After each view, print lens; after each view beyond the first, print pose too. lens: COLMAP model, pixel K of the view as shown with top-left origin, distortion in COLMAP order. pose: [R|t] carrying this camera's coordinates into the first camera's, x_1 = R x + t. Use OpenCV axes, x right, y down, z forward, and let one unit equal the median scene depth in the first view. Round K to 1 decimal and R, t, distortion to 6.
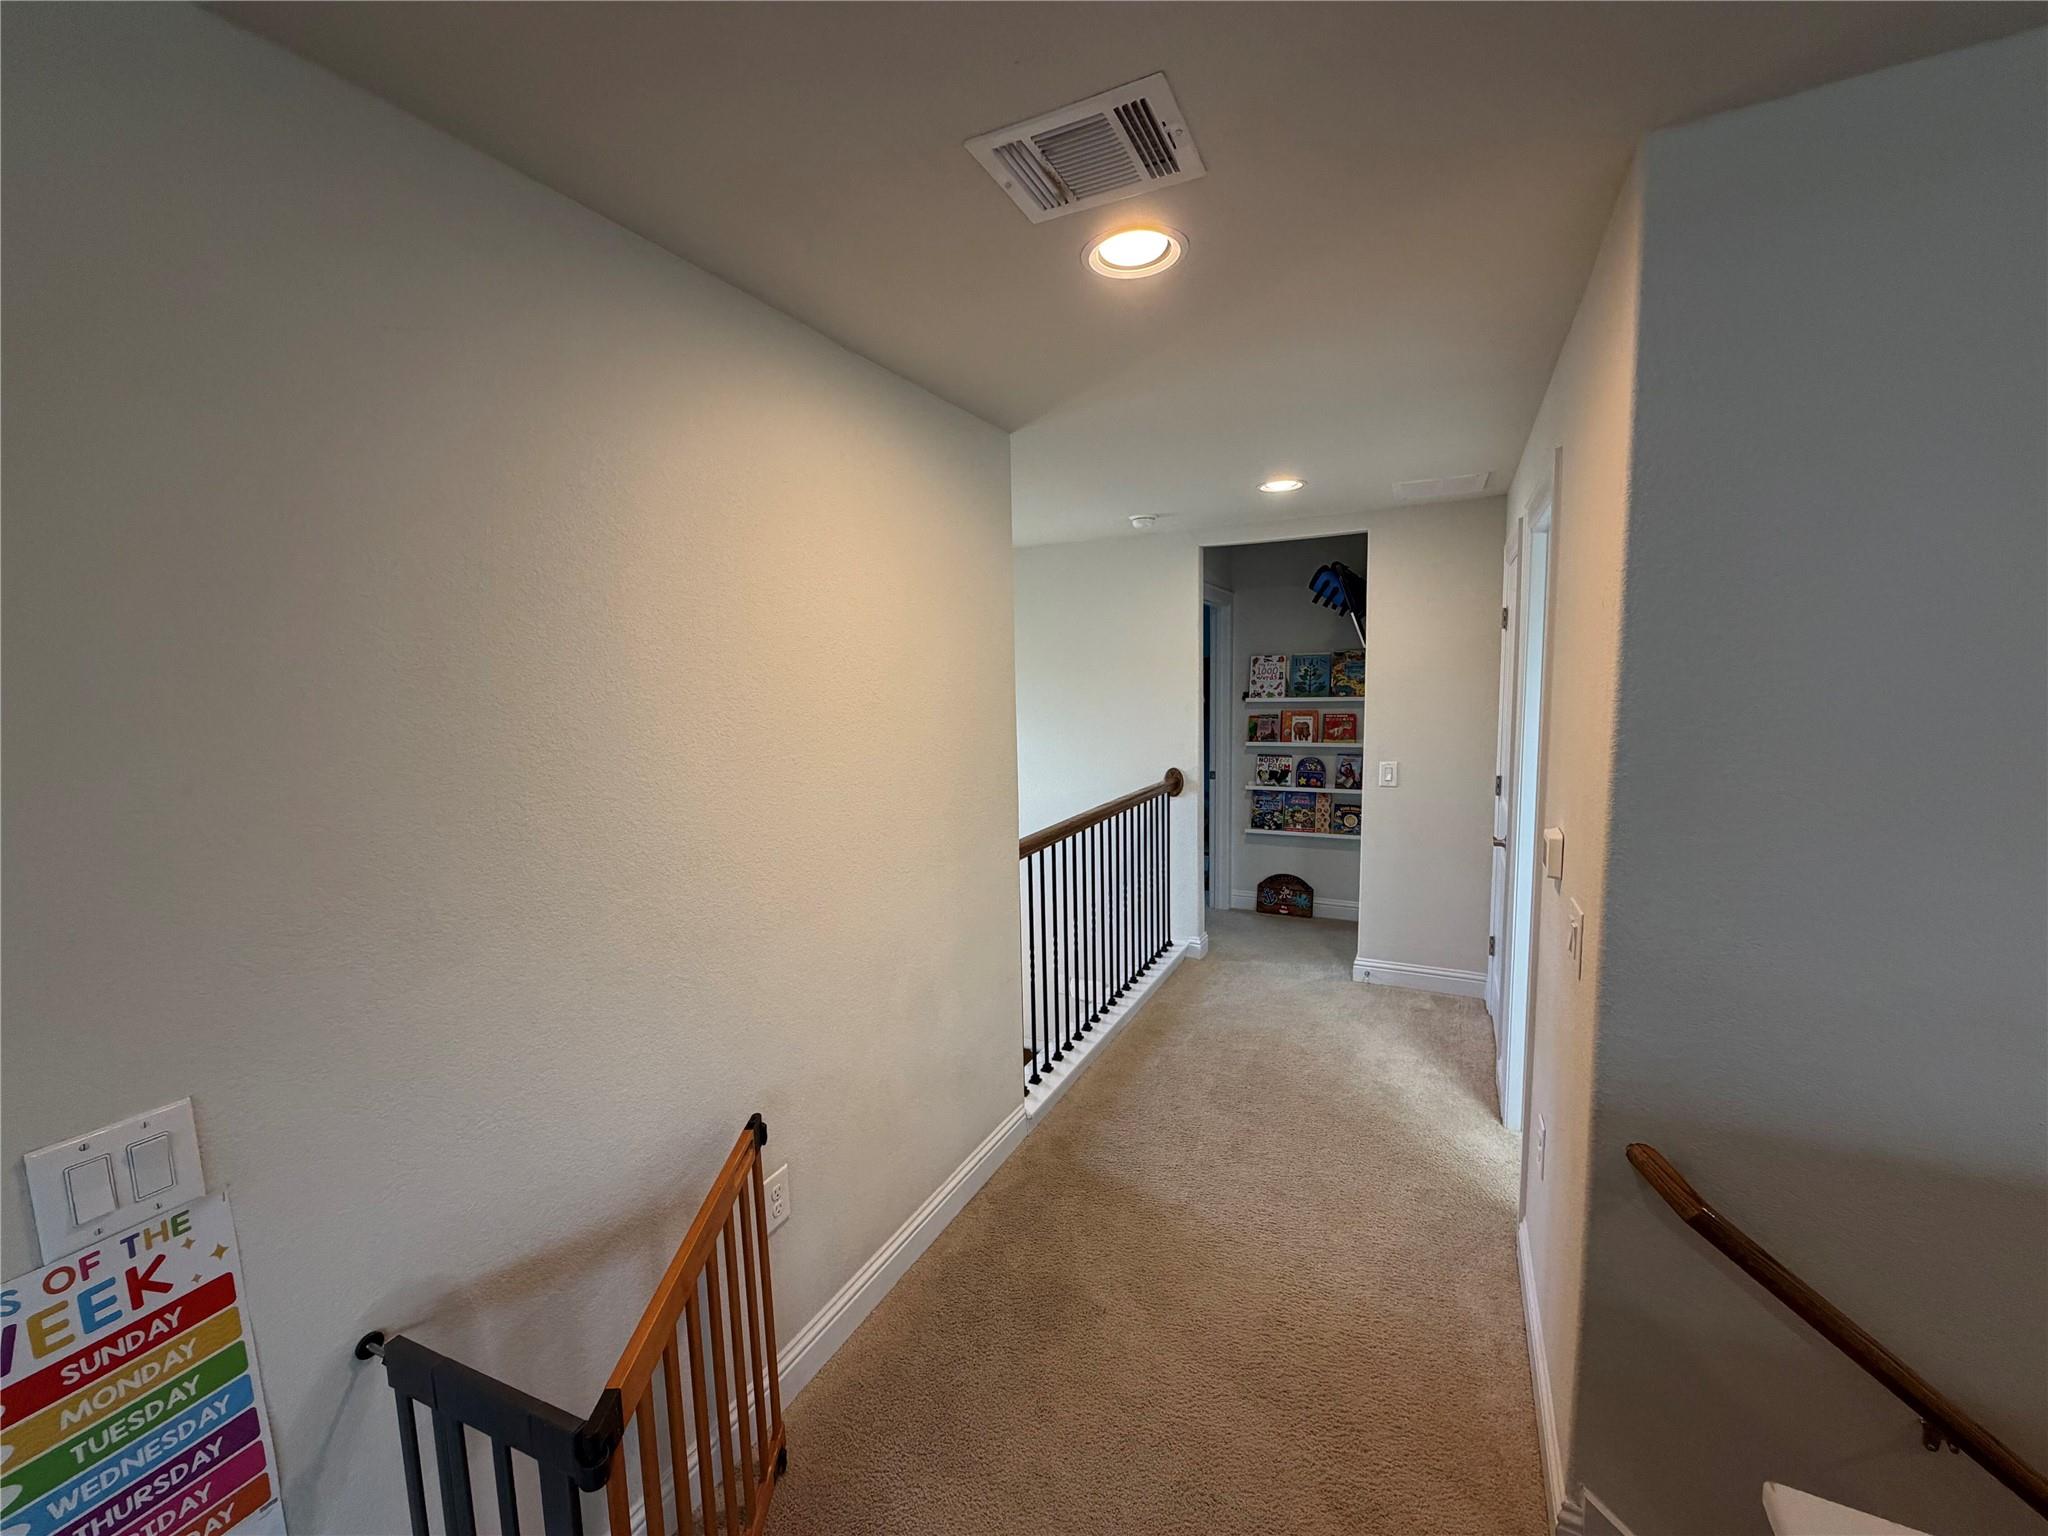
lens RADIAL K [[813.3, 0, 1018.0], [0, 813.3, 771.6], [0, 0, 1]] dist [0.003449, -0.000641]
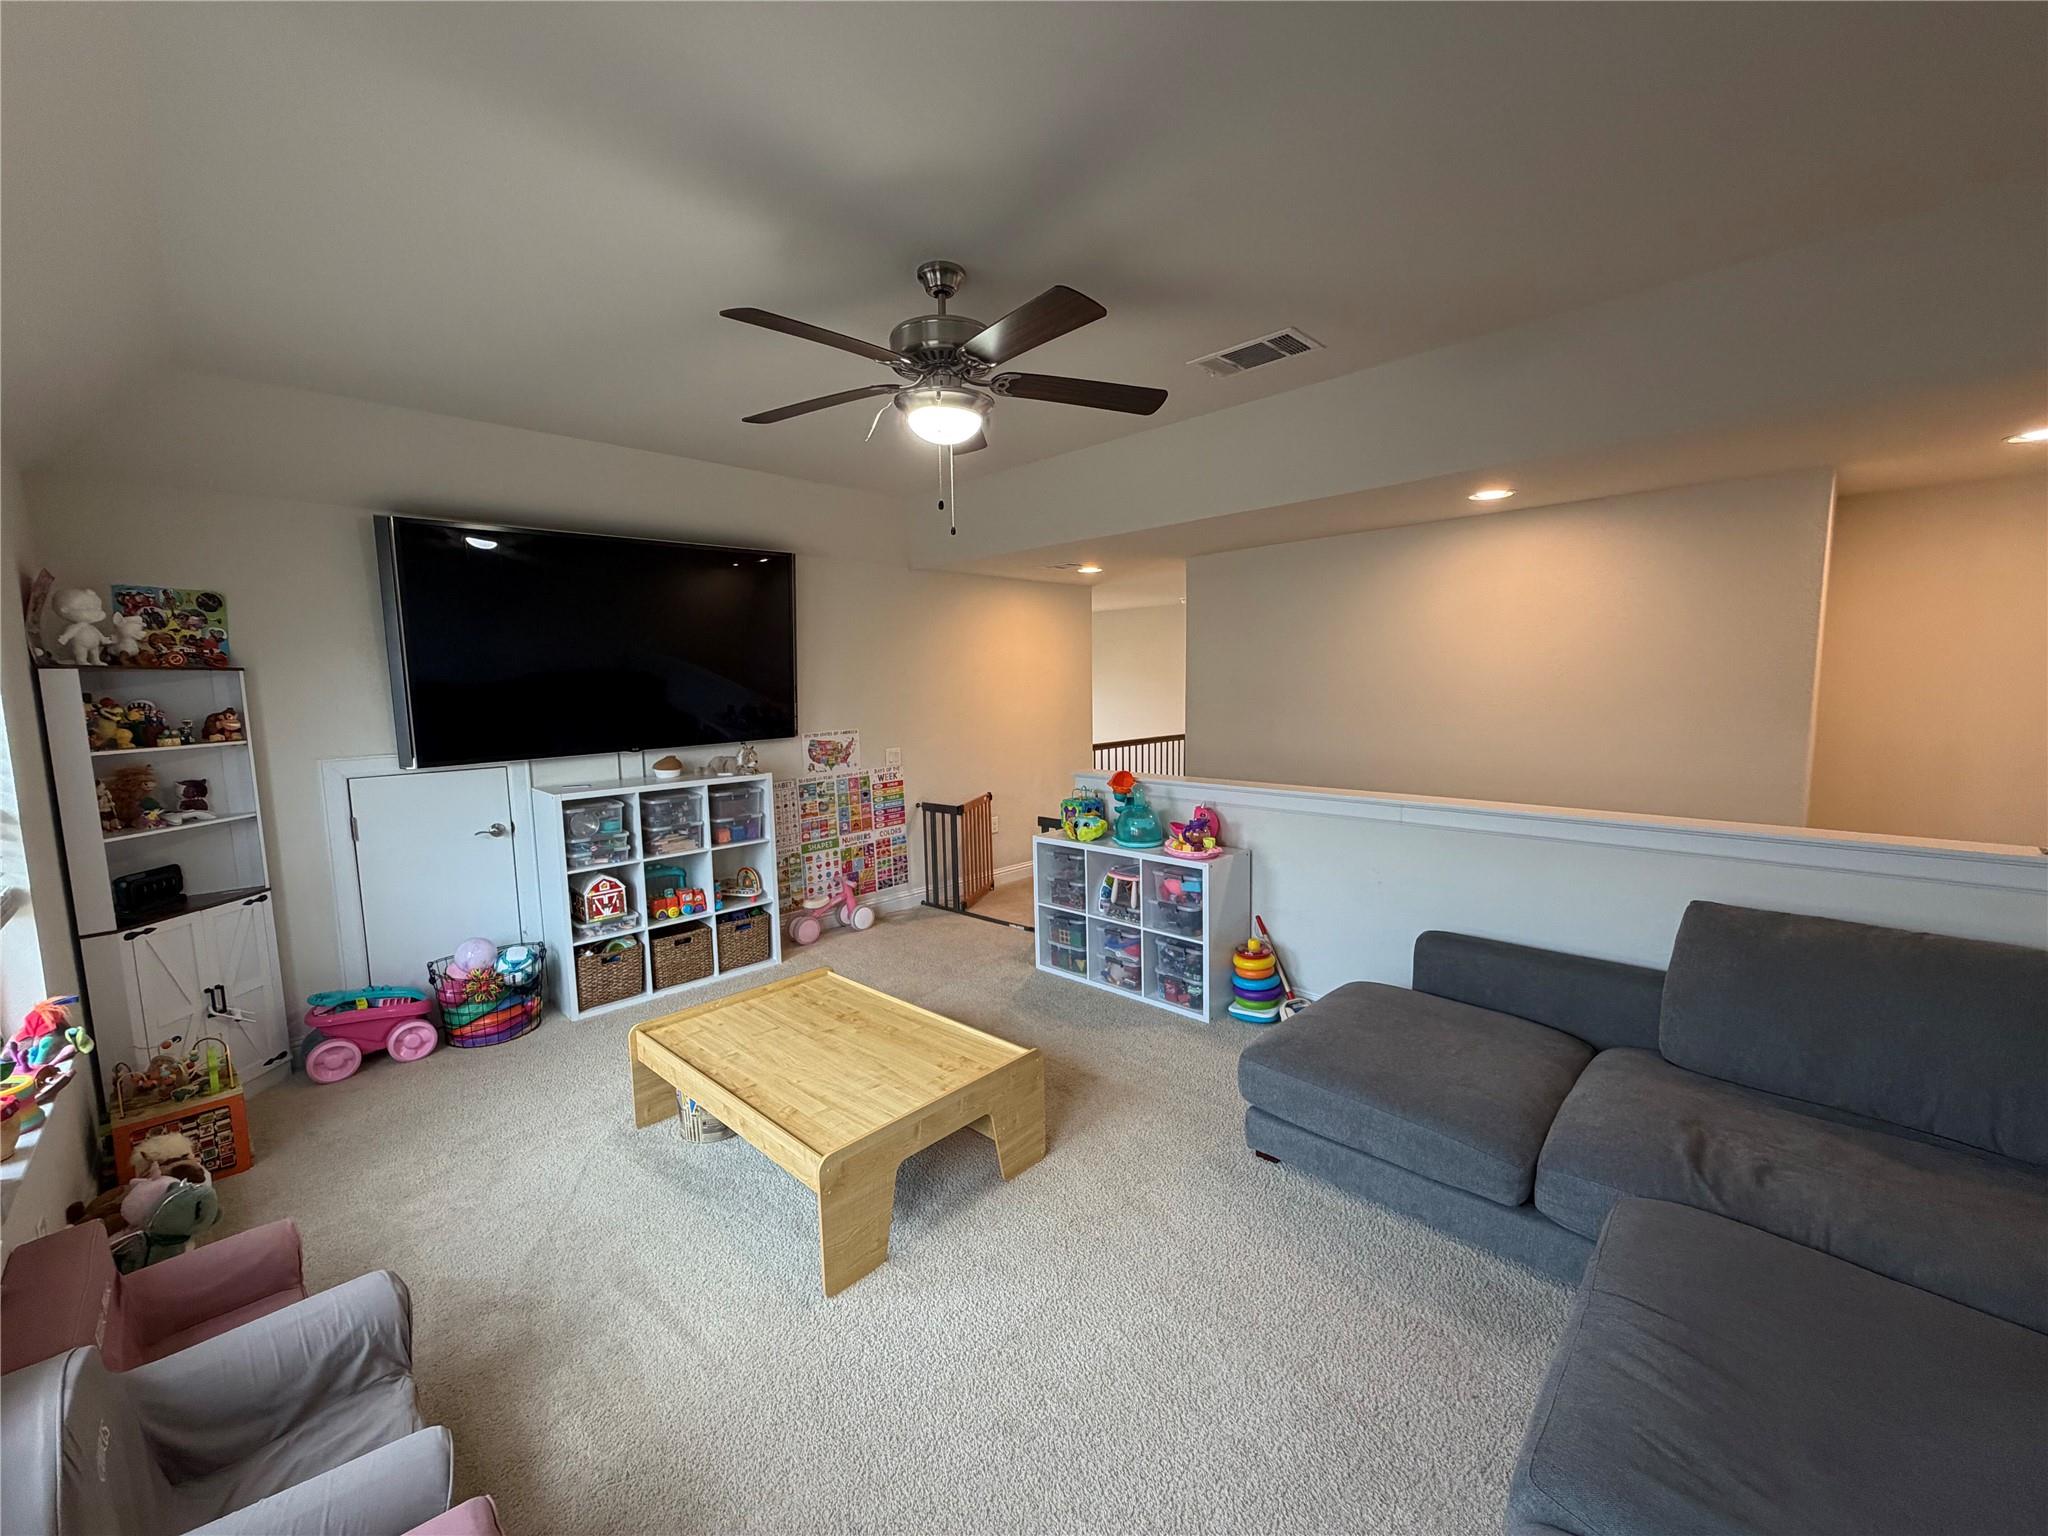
lens RADIAL K [[813.3, 0, 1027.6], [0, 813.3, 761.6], [0, 0, 1]] dist [0.003449, -0.000641]
pose [[0.947224, 0.044837, -0.317422, 1.732916], [-0.050663, 0.998665, -0.010120, 0.478981], [0.316544, 0.025668, 0.948231, -4.241285]]
